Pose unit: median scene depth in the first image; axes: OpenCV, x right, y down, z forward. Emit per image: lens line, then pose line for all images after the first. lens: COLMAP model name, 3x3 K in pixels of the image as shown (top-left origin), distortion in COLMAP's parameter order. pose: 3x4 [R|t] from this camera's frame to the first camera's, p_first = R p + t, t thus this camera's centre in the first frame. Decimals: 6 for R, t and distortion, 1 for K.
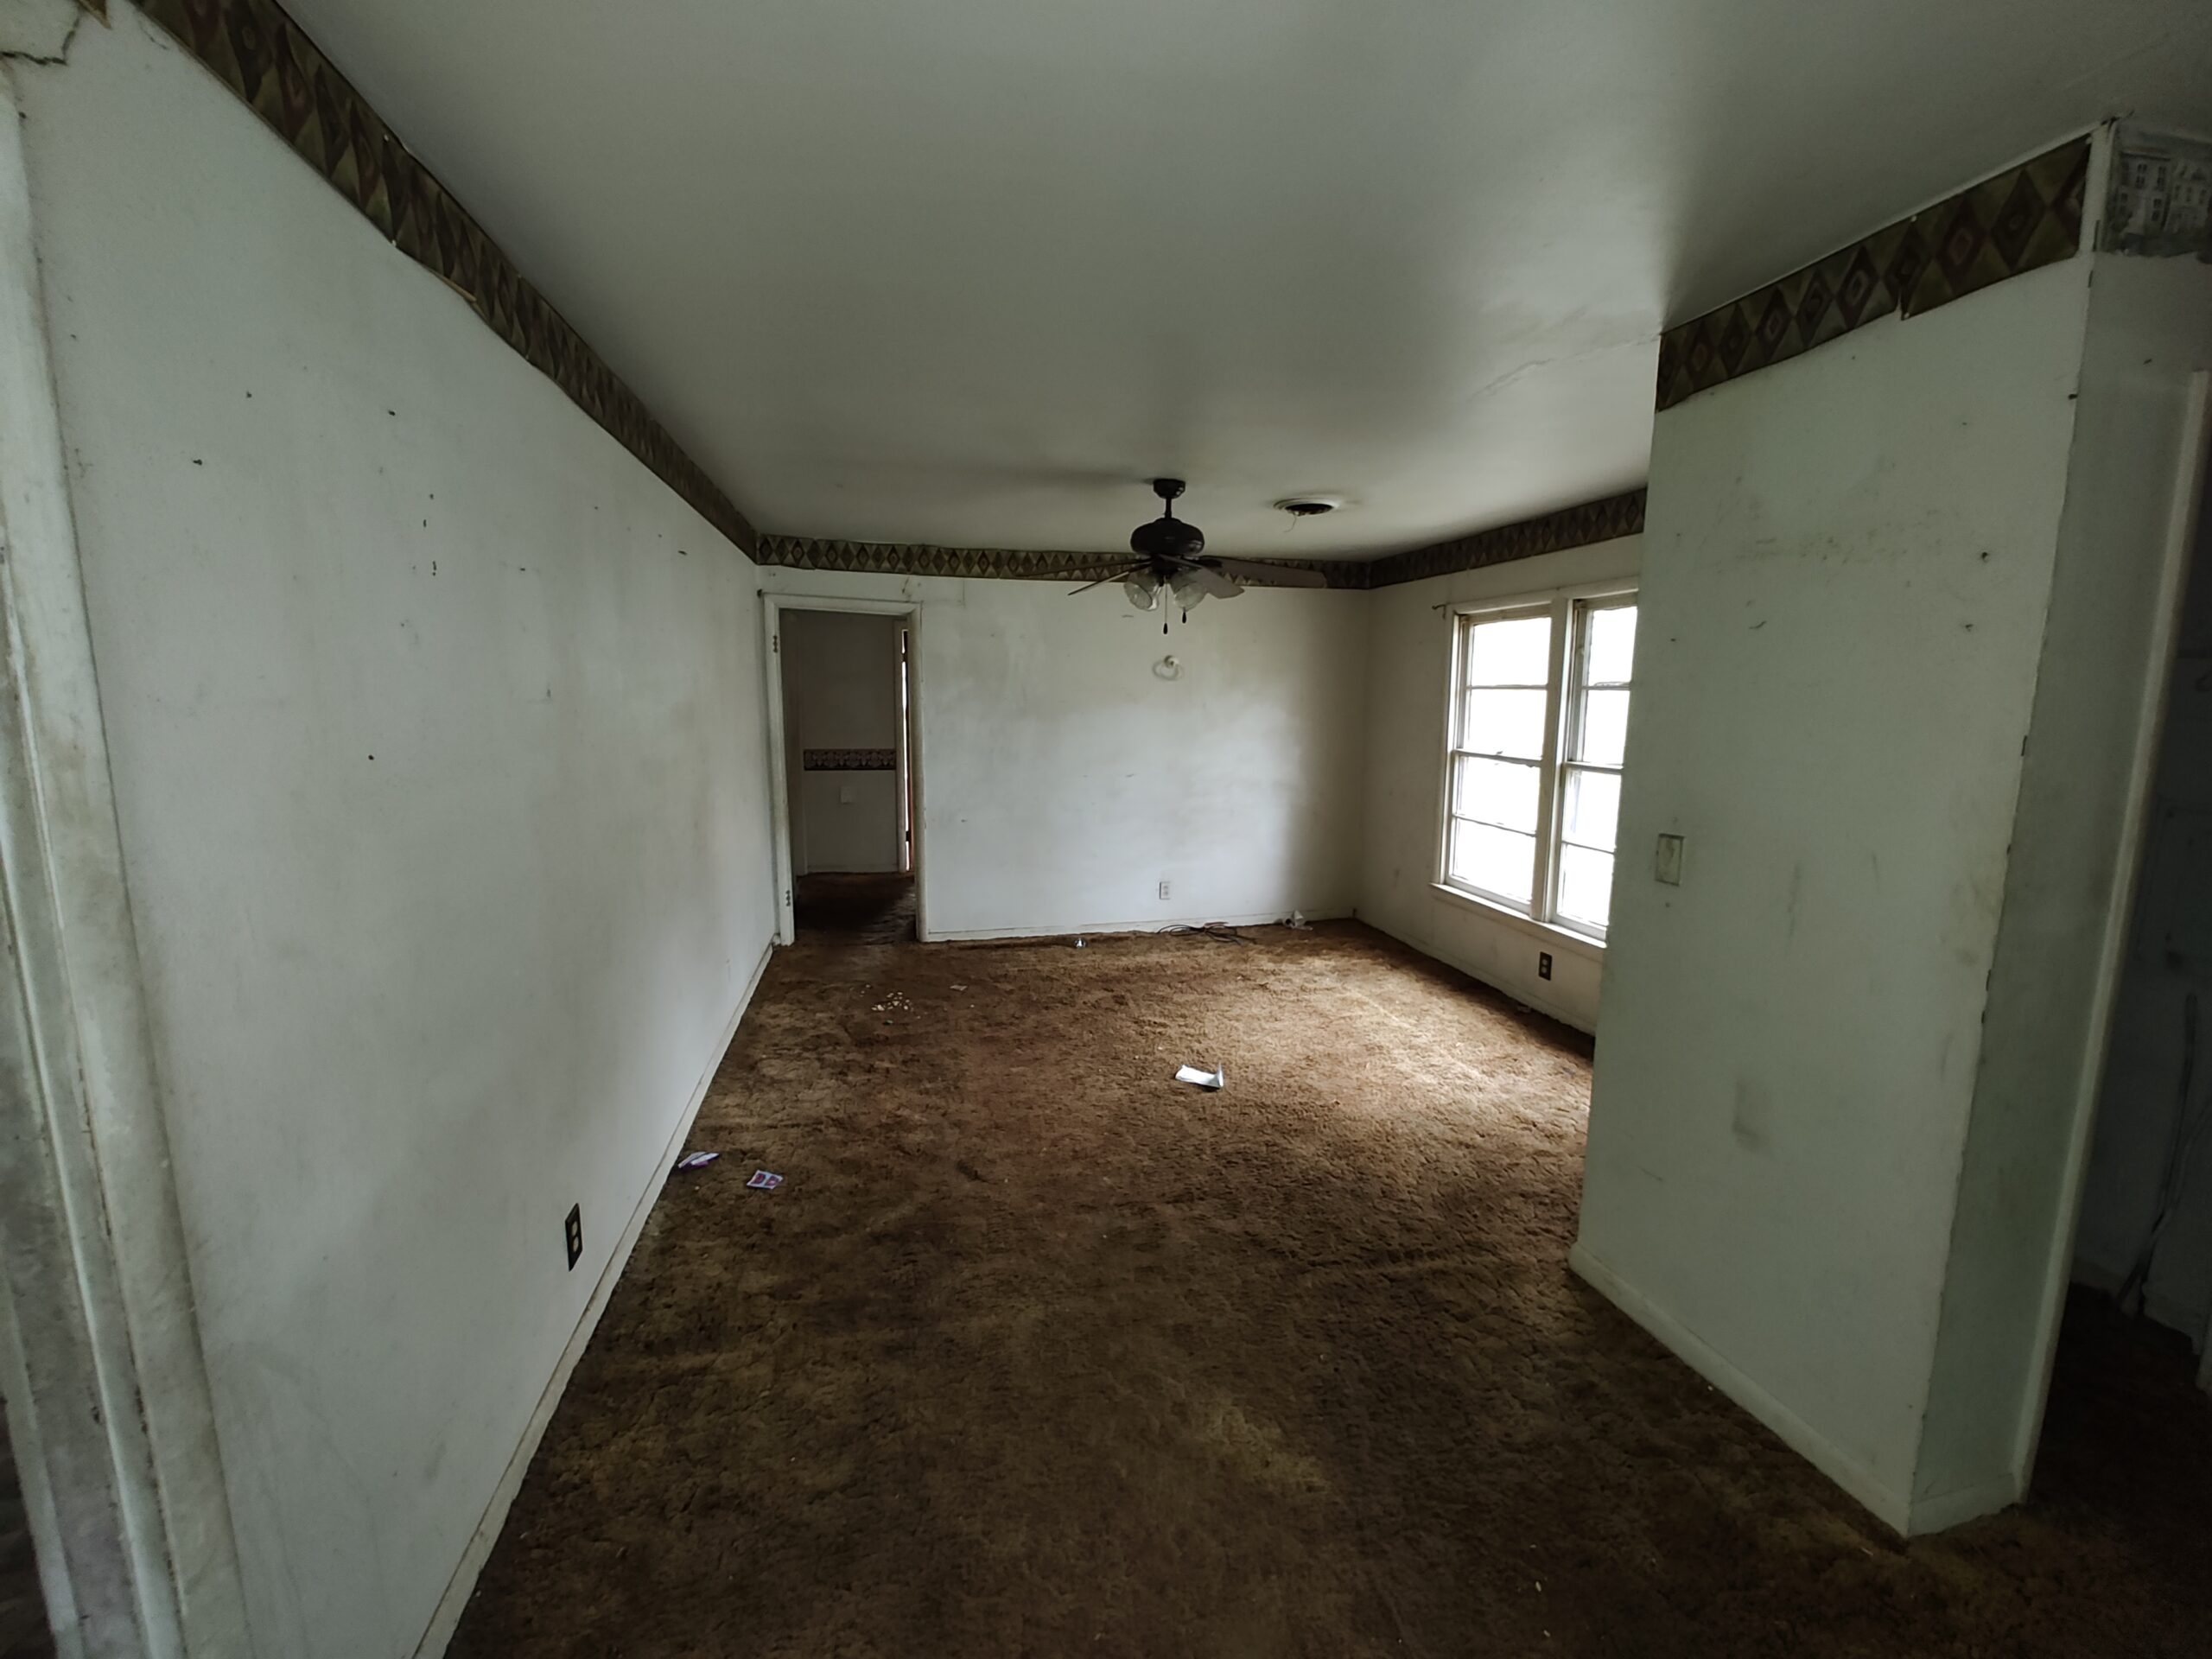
lens RADIAL K [[887.0, 0, 1106.3], [0, 887.0, 806.6], [0, 0, 1]] dist [0.000089, 0.000006]
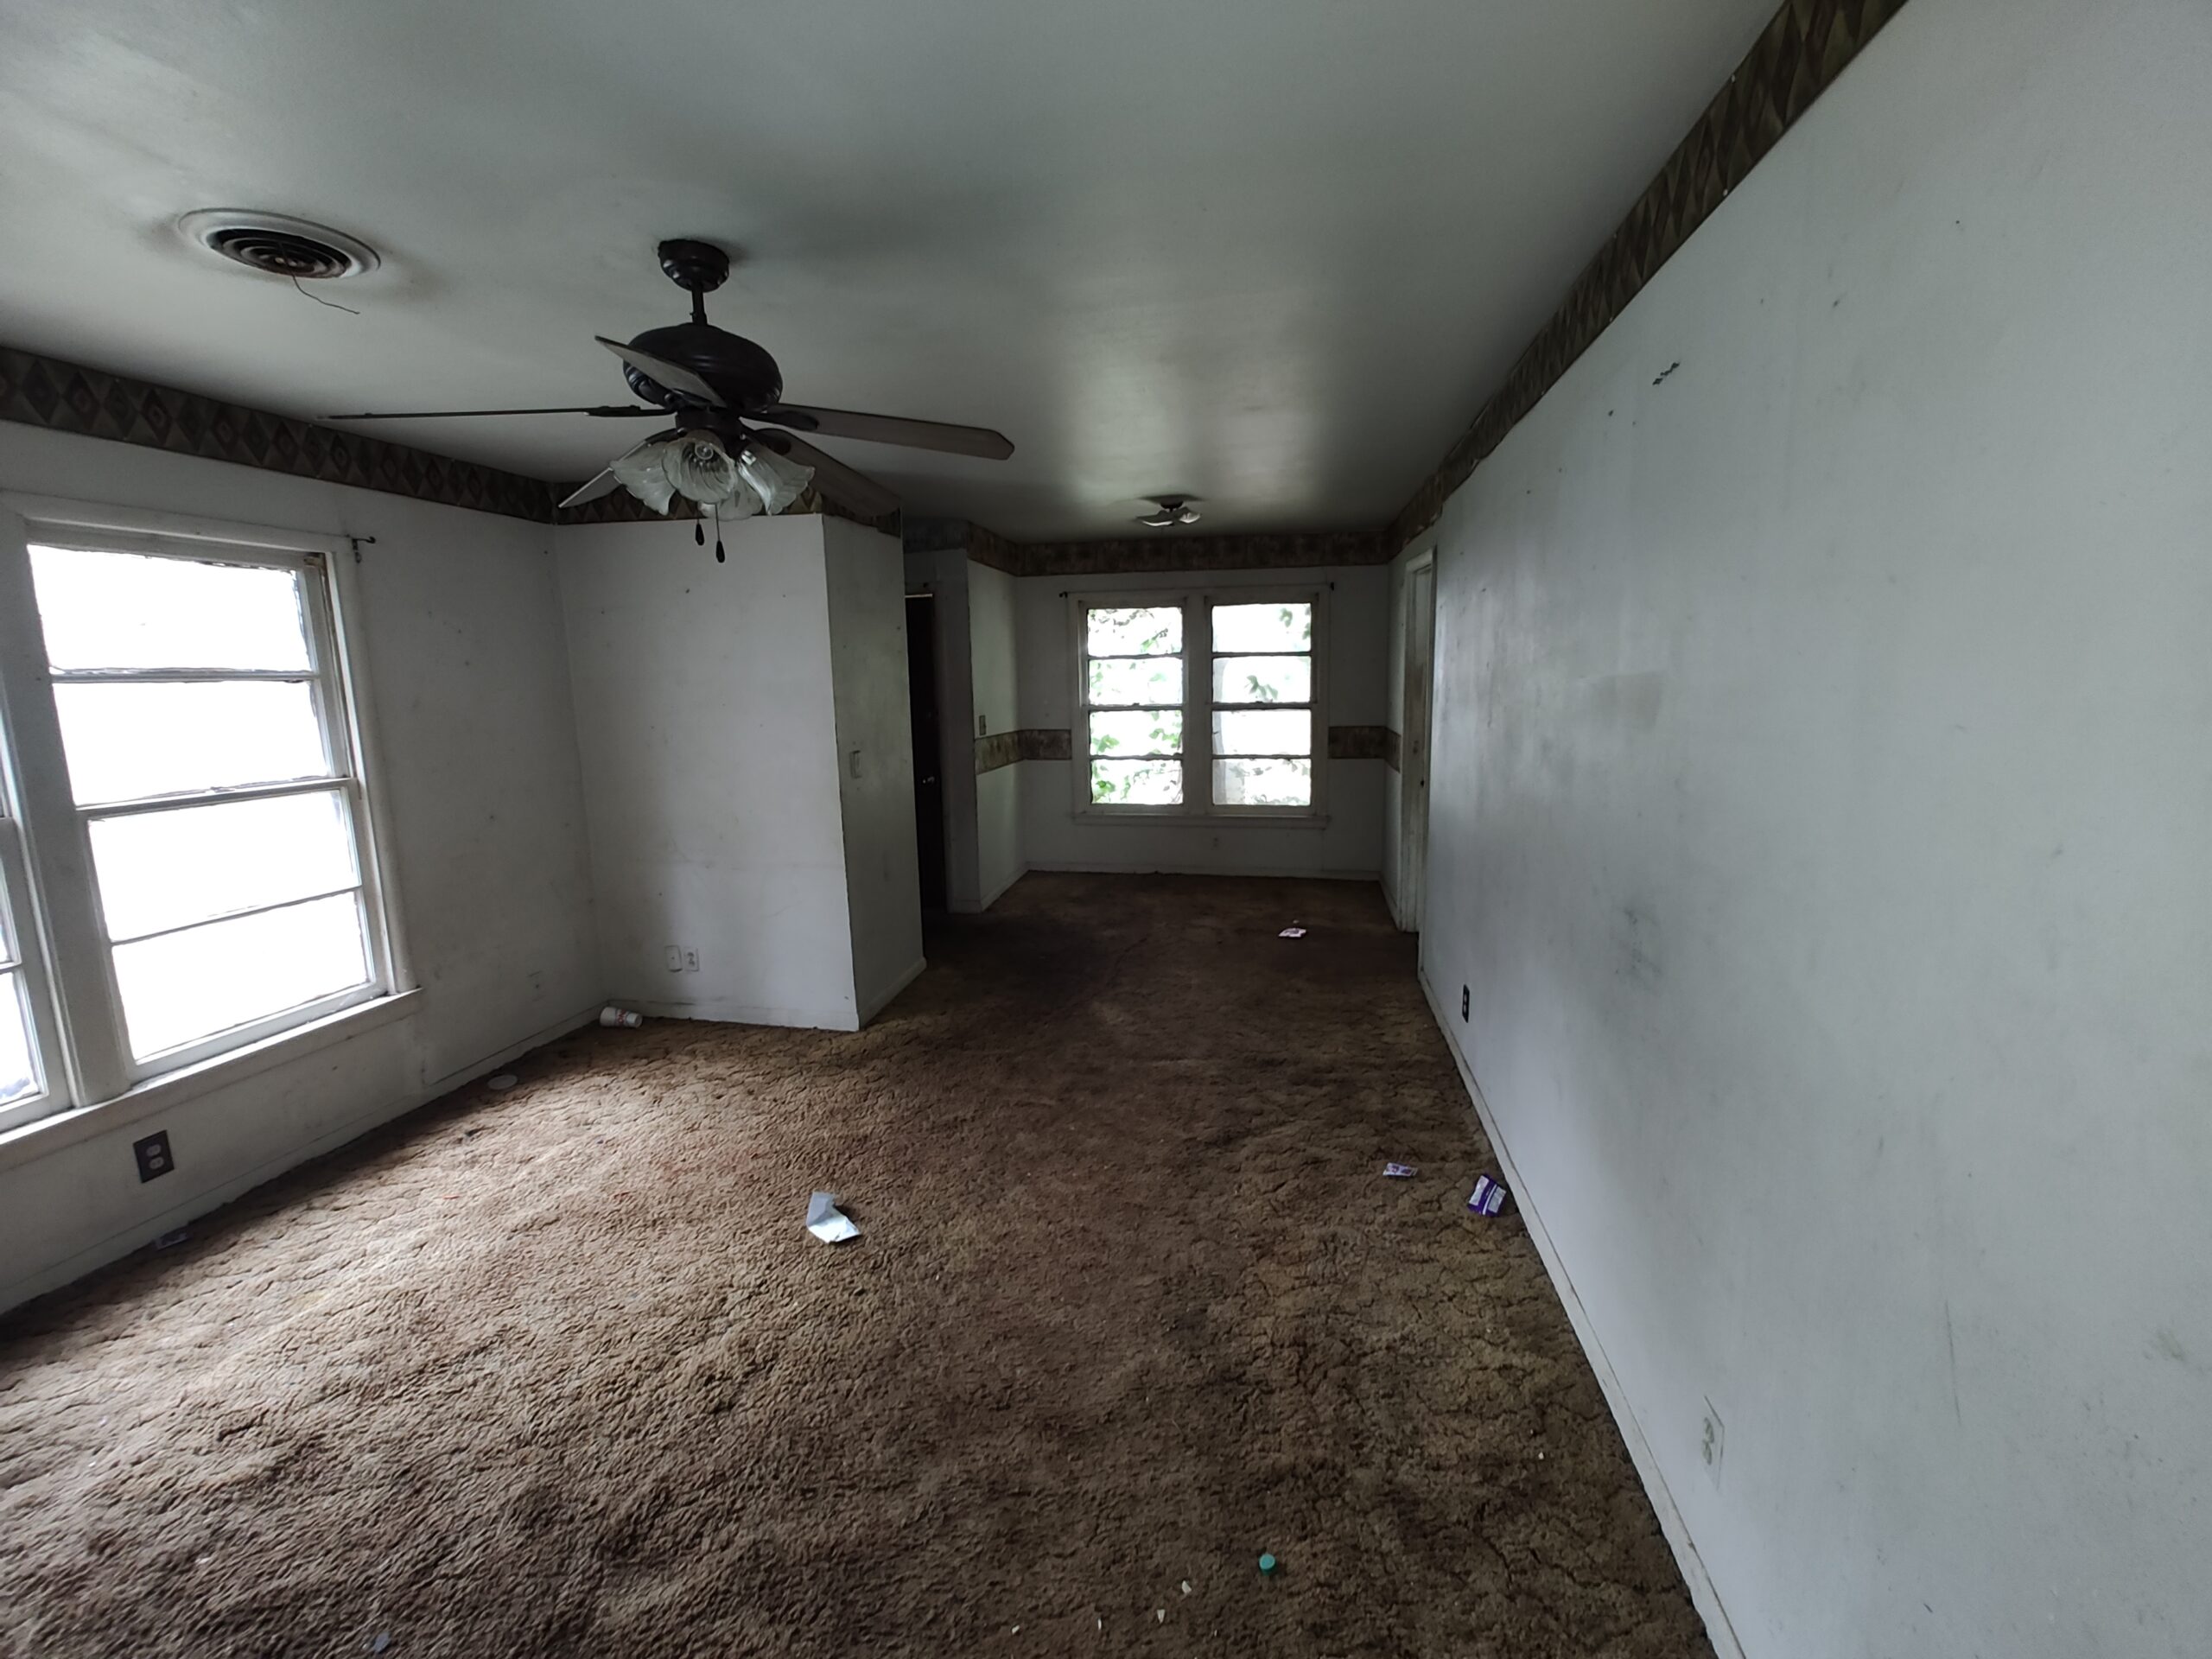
lens RADIAL K [[891.3, 0, 1106.0], [0, 891.3, 829.5], [0, 0, 1]] dist [-0.000251, -0.000046]
pose [[-0.909142, -0.057311, 0.412524, -0.334126], [0.069458, 0.955752, 0.285856, -0.165158], [-0.410653, 0.288537, -0.864934, 1.315668]]
